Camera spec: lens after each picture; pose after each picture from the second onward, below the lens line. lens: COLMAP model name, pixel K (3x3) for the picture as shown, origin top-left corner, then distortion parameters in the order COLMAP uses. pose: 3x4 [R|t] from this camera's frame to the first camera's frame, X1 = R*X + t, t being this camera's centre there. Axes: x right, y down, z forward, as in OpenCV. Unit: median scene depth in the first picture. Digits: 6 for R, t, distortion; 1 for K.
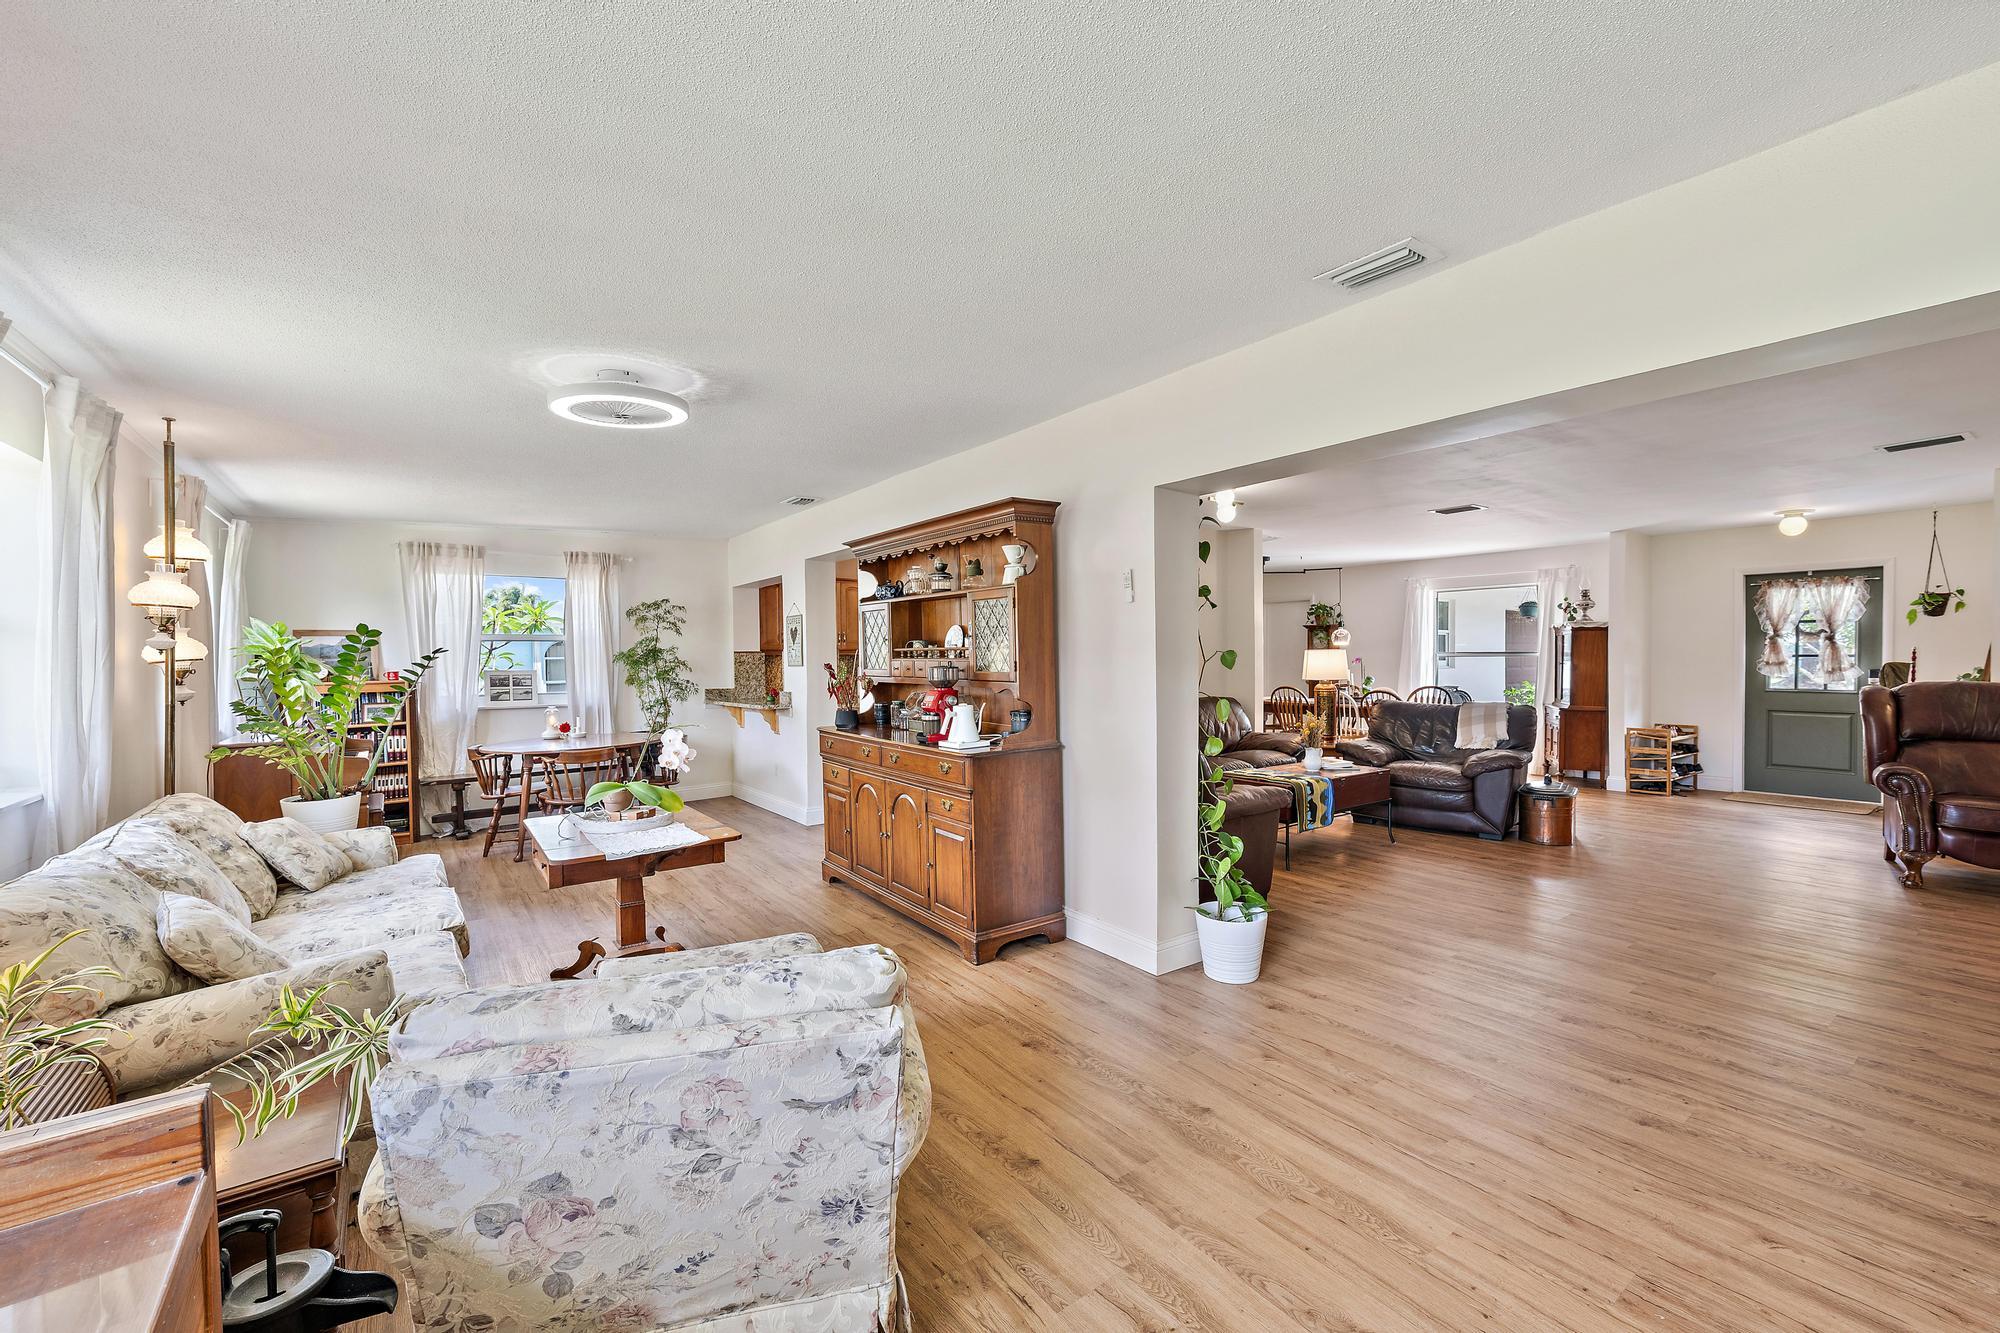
lens RADIAL K [[817.0, 0, 1004.9], [0, 817.0, 664.2], [0, 0, 1]] dist [0.000544, 0.000028]
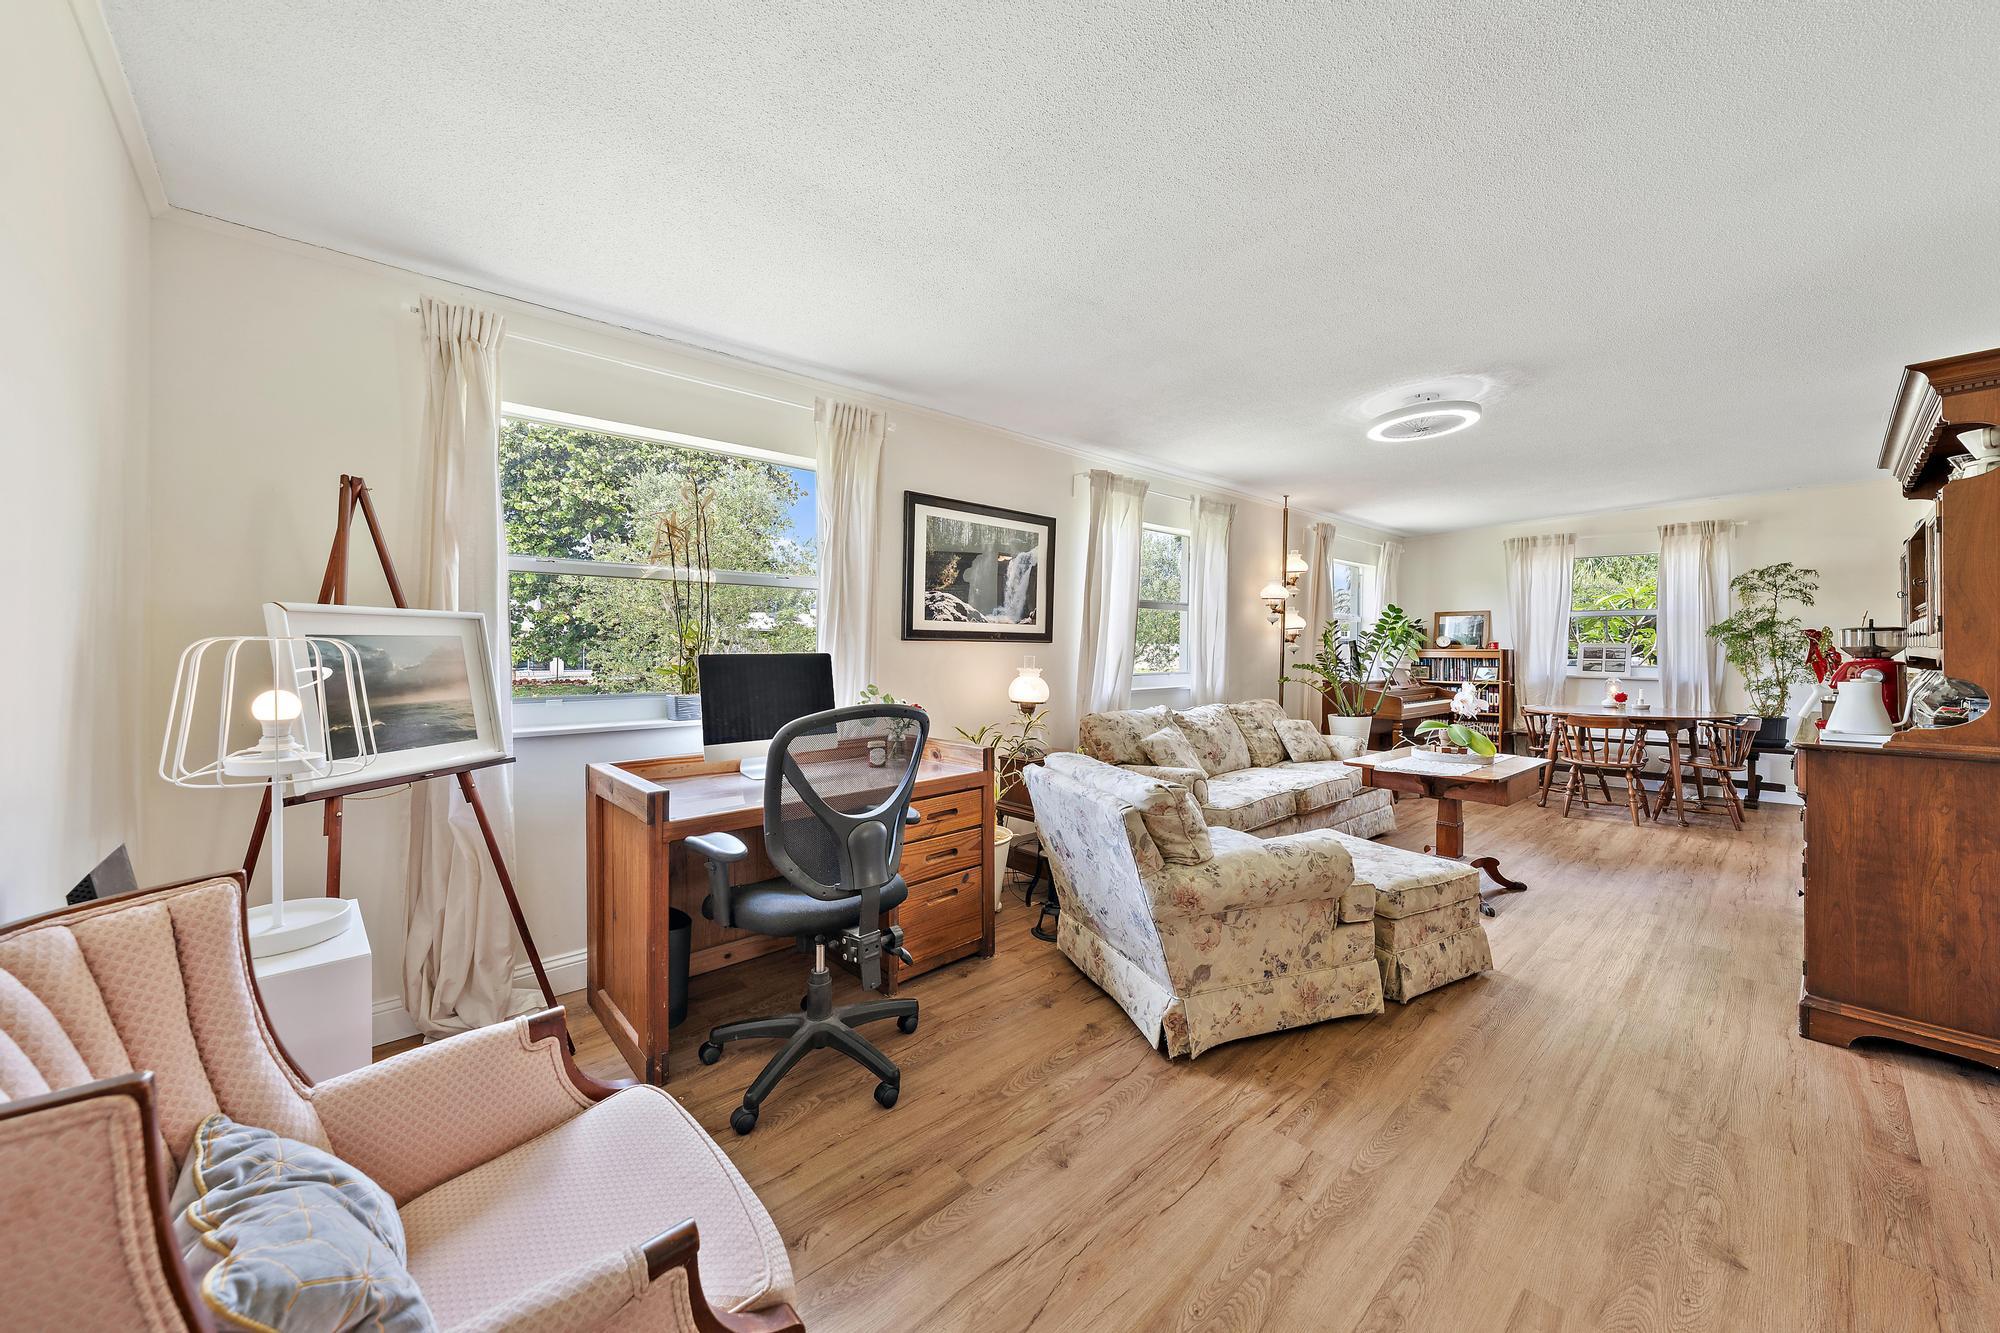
lens RADIAL K [[721.7, 0, 1006.7], [0, 721.7, 646.6], [0, 0, 1]] dist [-0.000173, -0.000003]
pose [[0.092717, 0.012277, -0.995617, 0.309066], [-0.017330, 0.999792, 0.010714, 0.016570], [0.995542, 0.016261, 0.092911, 0.135839]]
